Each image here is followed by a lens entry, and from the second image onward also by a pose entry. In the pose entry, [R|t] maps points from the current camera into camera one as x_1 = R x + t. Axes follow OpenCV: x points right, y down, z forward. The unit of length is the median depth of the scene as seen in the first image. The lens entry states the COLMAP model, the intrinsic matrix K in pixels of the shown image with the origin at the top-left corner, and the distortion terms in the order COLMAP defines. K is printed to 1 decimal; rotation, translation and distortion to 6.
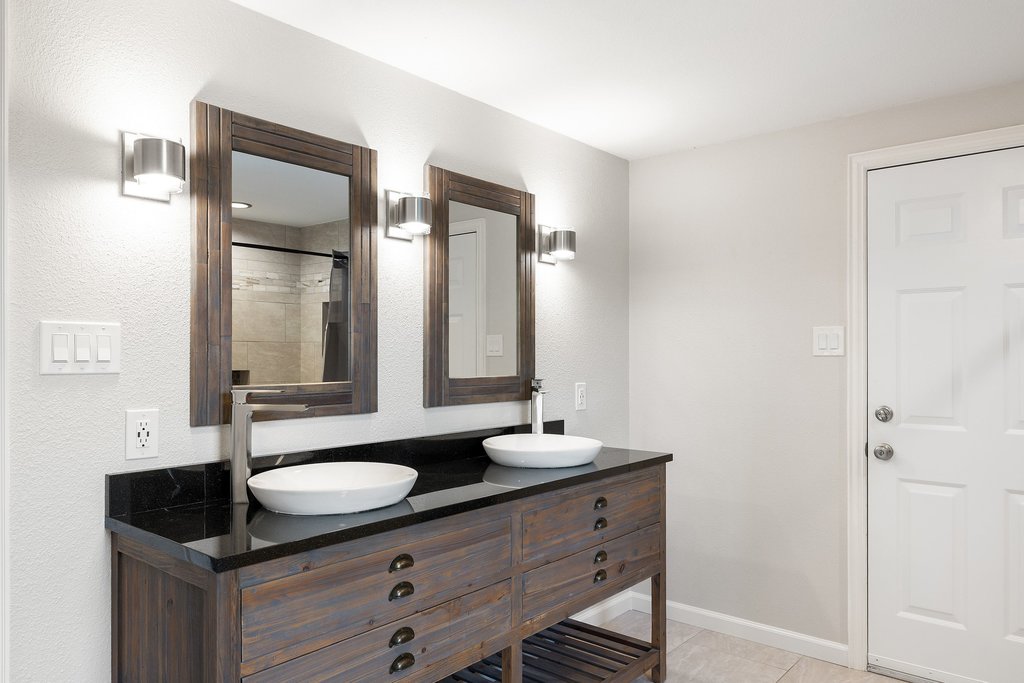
lens RADIAL K [[690.8, 0, 512.1], [0, 690.8, 357.4], [0, 0, 1]] dist [0.001008, -0.000252]
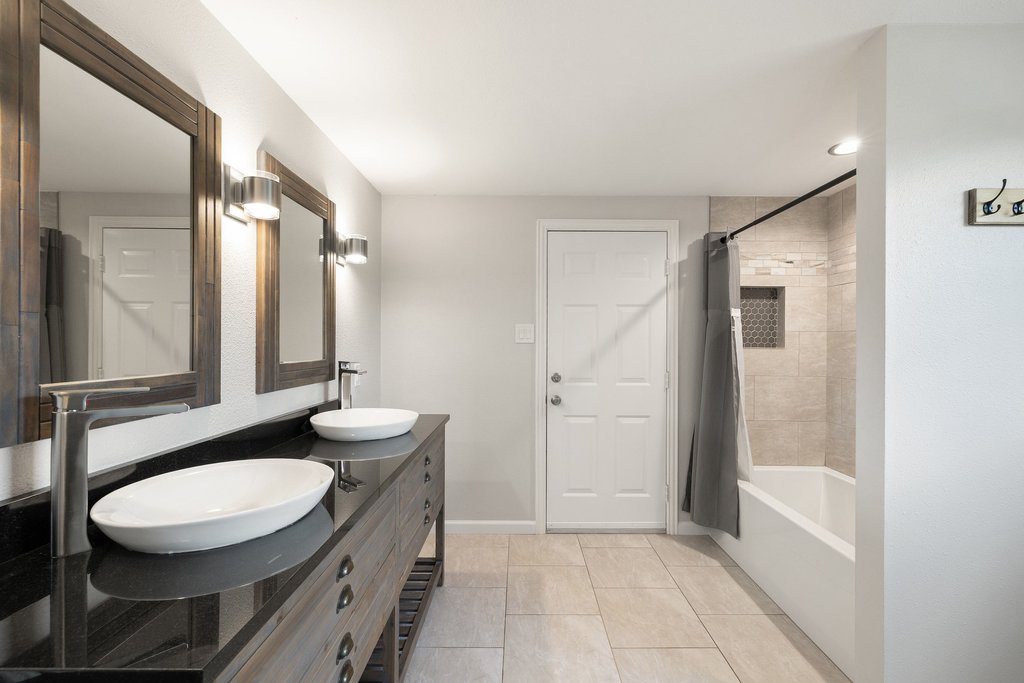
lens RADIAL K [[438.1, 0, 509.8], [0, 438.1, 345.7], [0, 0, 1]] dist [0.001083, 0.000132]
pose [[0.767514, -0.001685, 0.641030, -0.252918], [-0.001698, 0.999988, 0.004661, -0.000667], [-0.641030, -0.004666, 0.767502, 0.283840]]
